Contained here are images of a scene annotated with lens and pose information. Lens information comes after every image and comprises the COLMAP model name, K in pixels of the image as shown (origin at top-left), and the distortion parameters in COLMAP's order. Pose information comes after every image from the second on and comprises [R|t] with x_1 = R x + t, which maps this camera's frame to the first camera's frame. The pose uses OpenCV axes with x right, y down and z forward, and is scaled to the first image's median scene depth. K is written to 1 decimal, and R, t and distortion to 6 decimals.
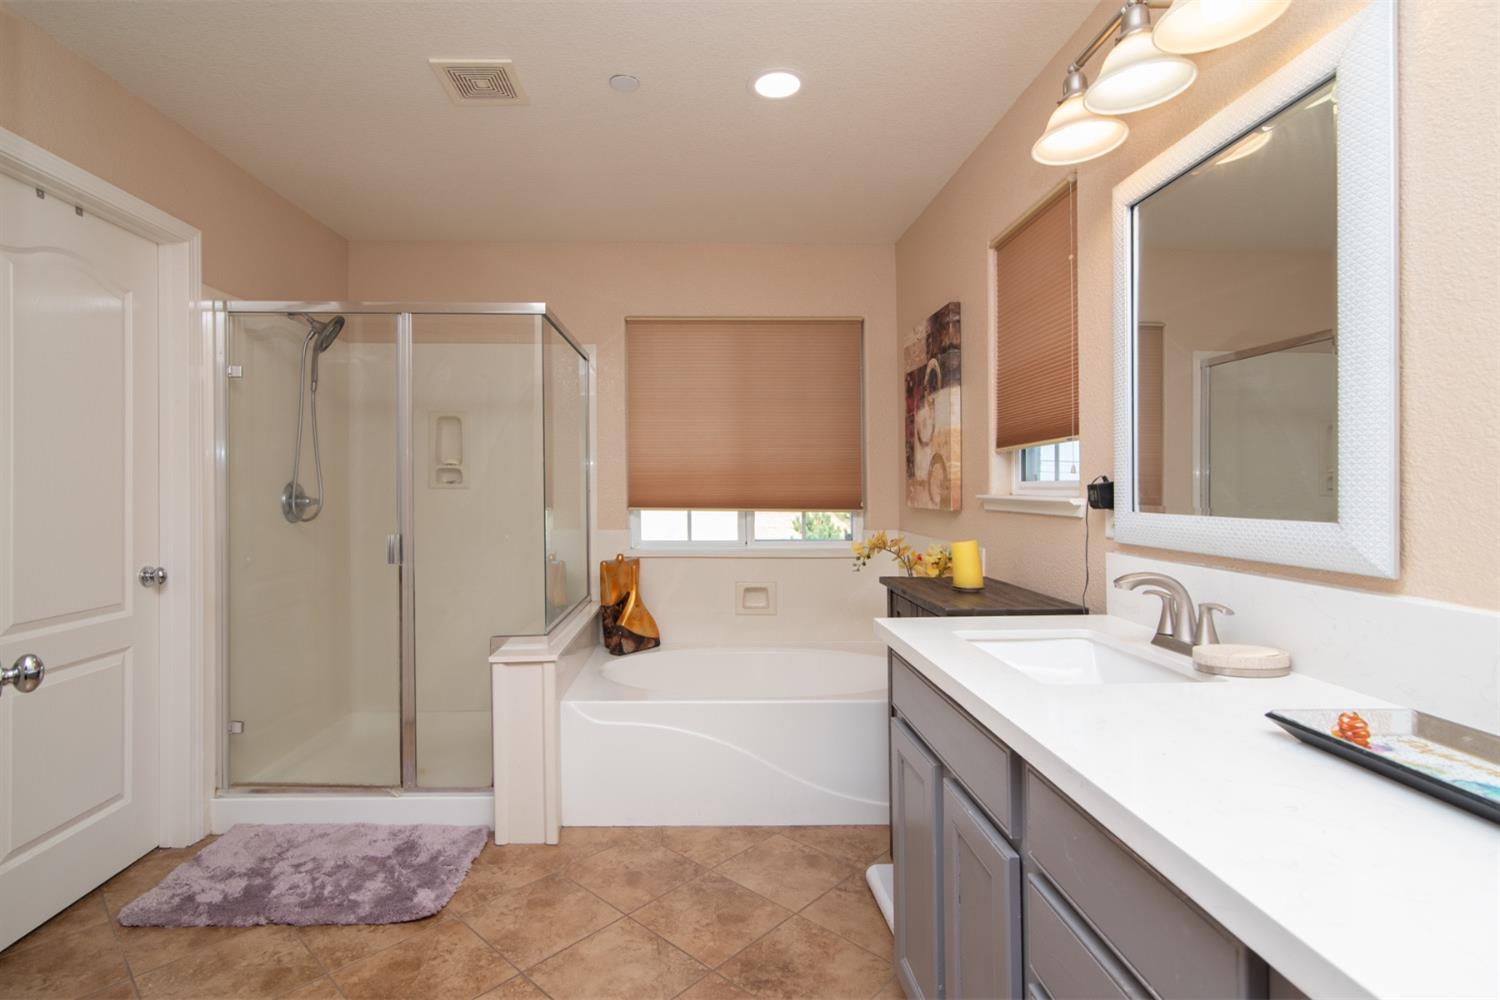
lens RADIAL K [[720.6, 0, 737.1], [0, 720.6, 499.0], [0, 0, 1]] dist [0.001942, -0.000865]
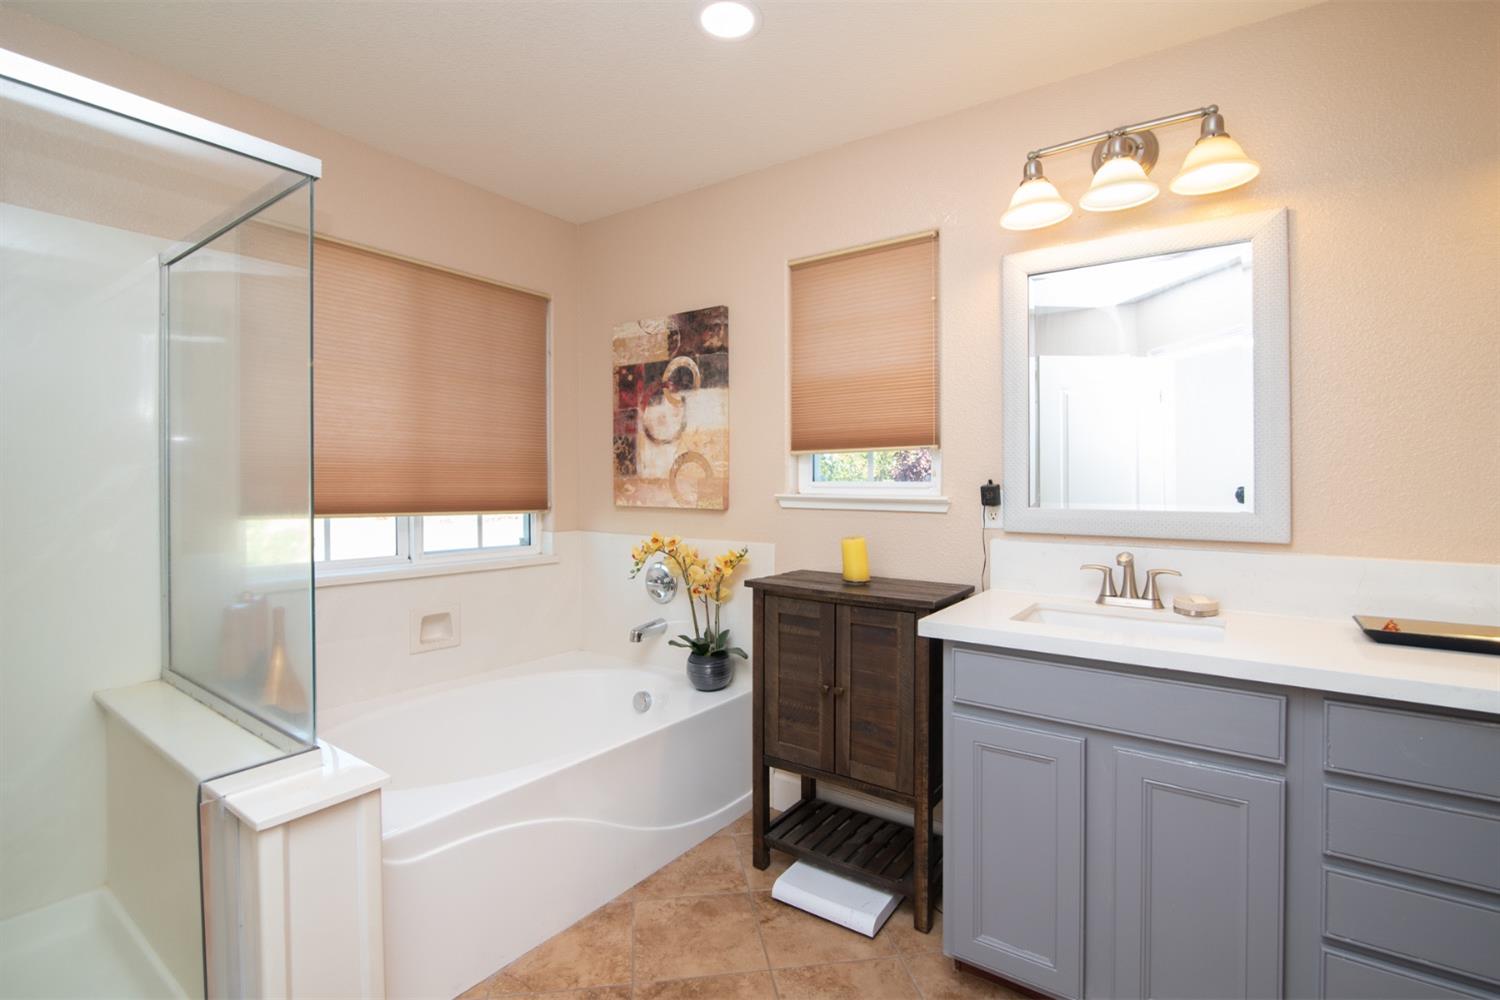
lens RADIAL K [[684.8, 0, 745.8], [0, 684.8, 490.7], [0, 0, 1]] dist [0.004547, -0.002280]
pose [[0.621471, -0.000692, 0.783437, -0.415279], [0.004940, 0.999983, -0.003036, -0.006607], [-0.783422, 0.005757, 0.621464, 0.346724]]
